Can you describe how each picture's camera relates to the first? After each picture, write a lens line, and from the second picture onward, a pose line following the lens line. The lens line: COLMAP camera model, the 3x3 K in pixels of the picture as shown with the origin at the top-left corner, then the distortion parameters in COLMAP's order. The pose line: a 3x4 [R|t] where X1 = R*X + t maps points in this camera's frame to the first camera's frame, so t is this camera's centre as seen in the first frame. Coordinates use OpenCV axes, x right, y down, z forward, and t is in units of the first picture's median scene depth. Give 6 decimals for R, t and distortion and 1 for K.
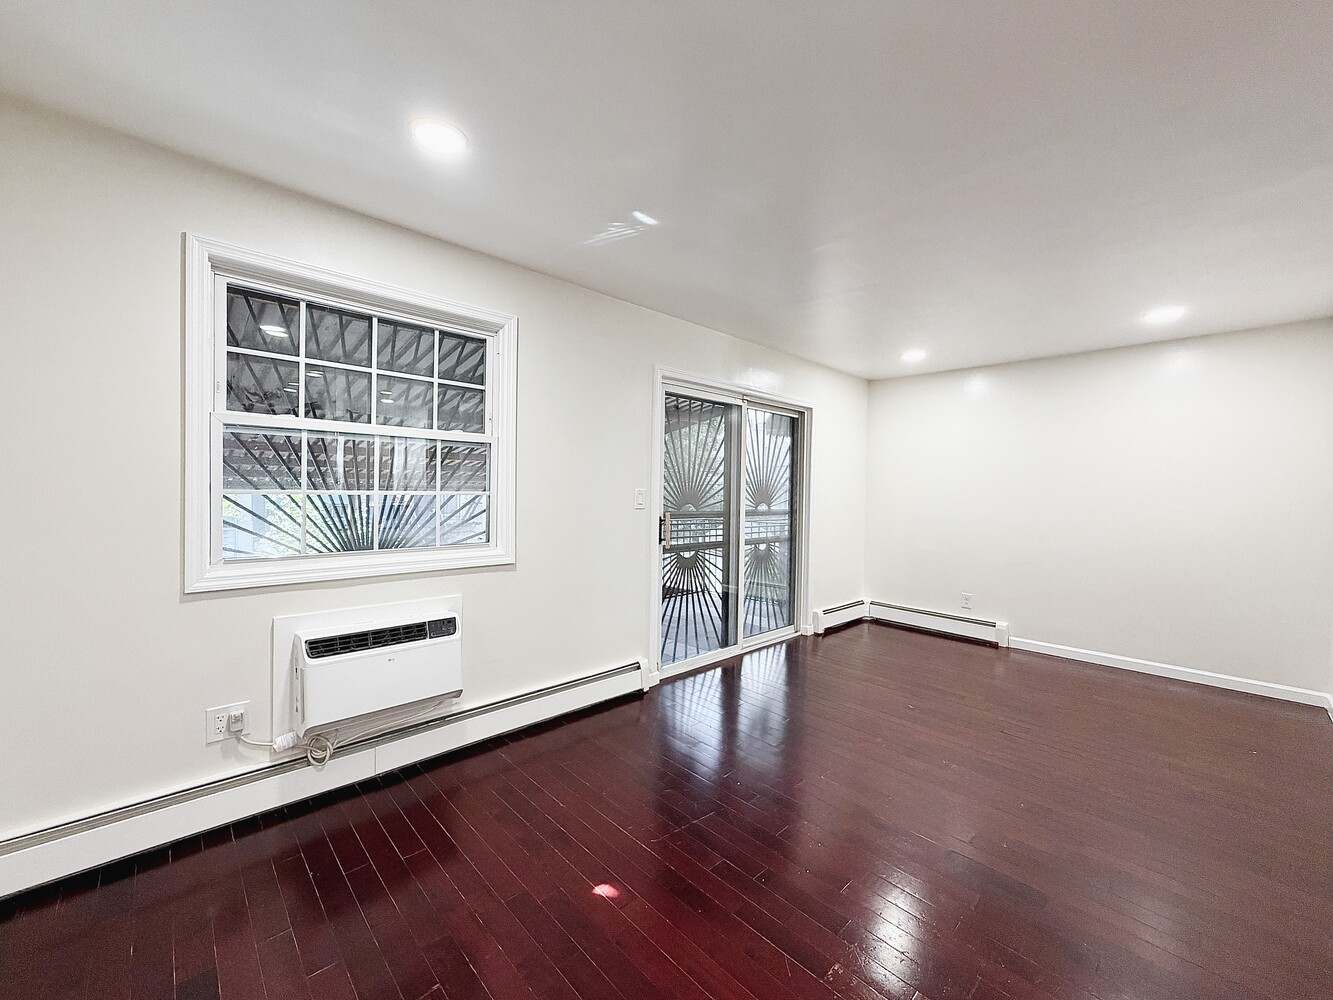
lens RADIAL K [[534.0, 0, 666.5], [0, 534.0, 500.0], [0, 0, 1]] dist [-0.000421, 0.000292]
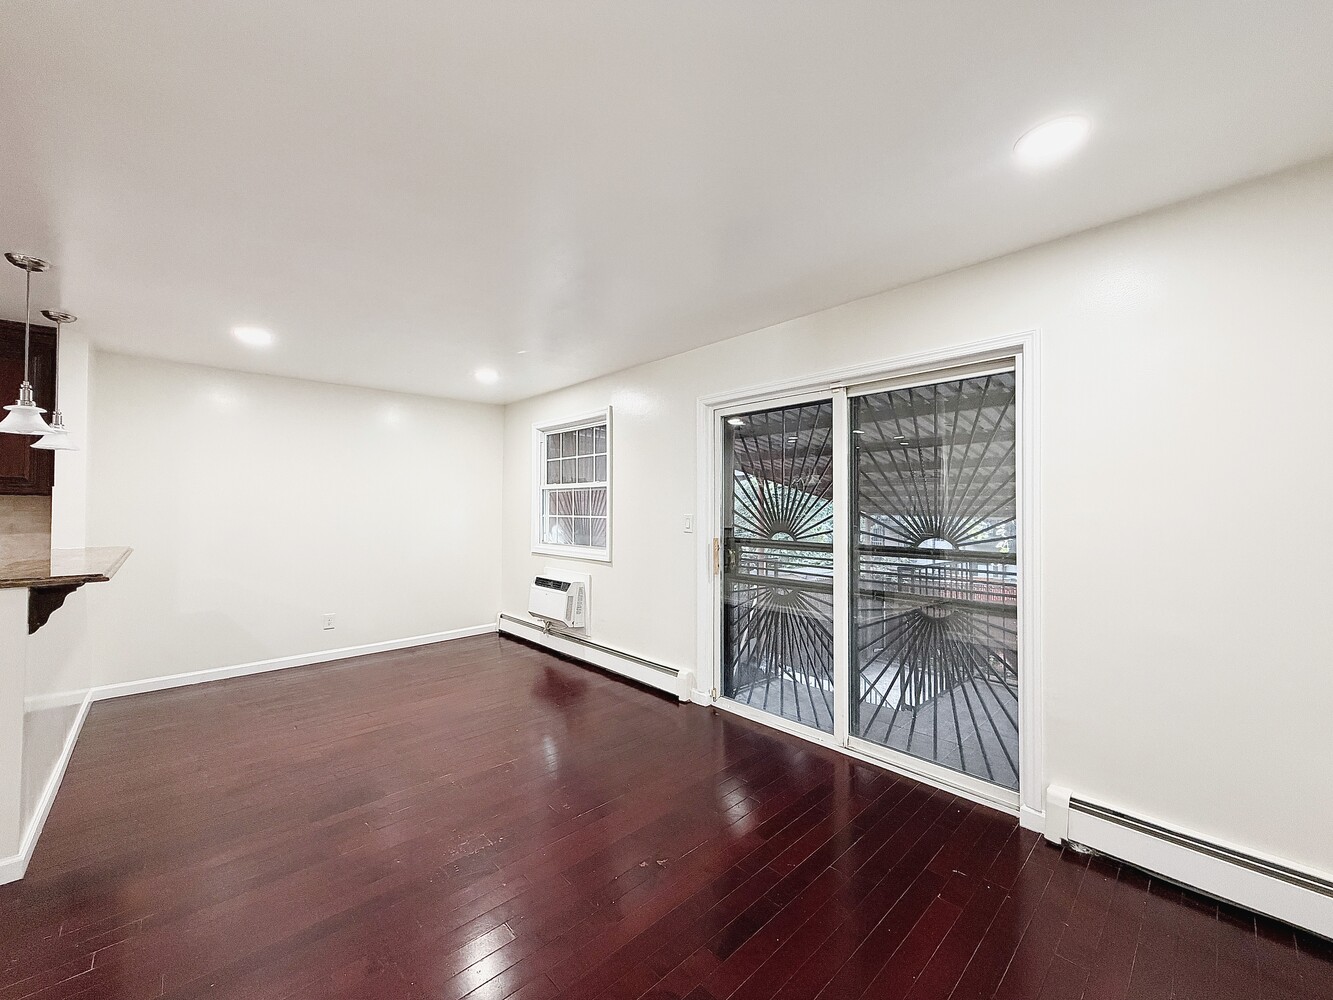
lens RADIAL K [[534.0, 0, 666.5], [0, 534.0, 500.0], [0, 0, 1]] dist [-0.000421, 0.000292]
pose [[-0.011953, -0.032440, -0.999402, 0.835183], [-0.024554, 0.999182, -0.032139, -0.010546], [0.999627, 0.024155, -0.012740, 0.767089]]
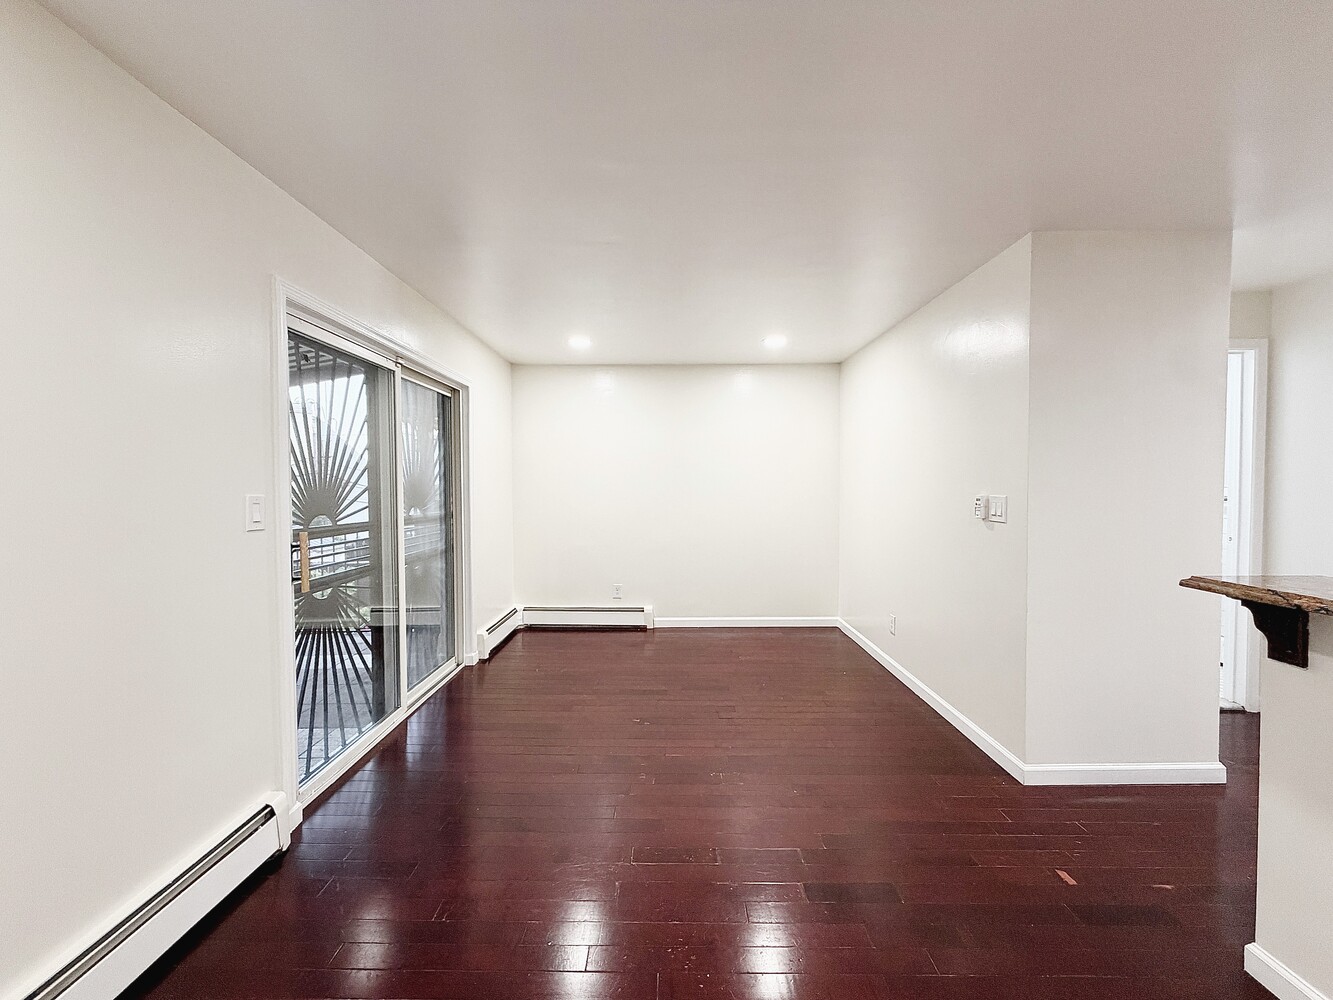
lens RADIAL K [[534.0, 0, 666.5], [0, 534.0, 500.0], [0, 0, 1]] dist [-0.000421, 0.000292]
pose [[0.694678, -0.041487, 0.718123, -0.118313], [0.030963, 0.999135, 0.027769, -0.014503], [-0.718654, 0.002945, 0.695362, 0.241017]]
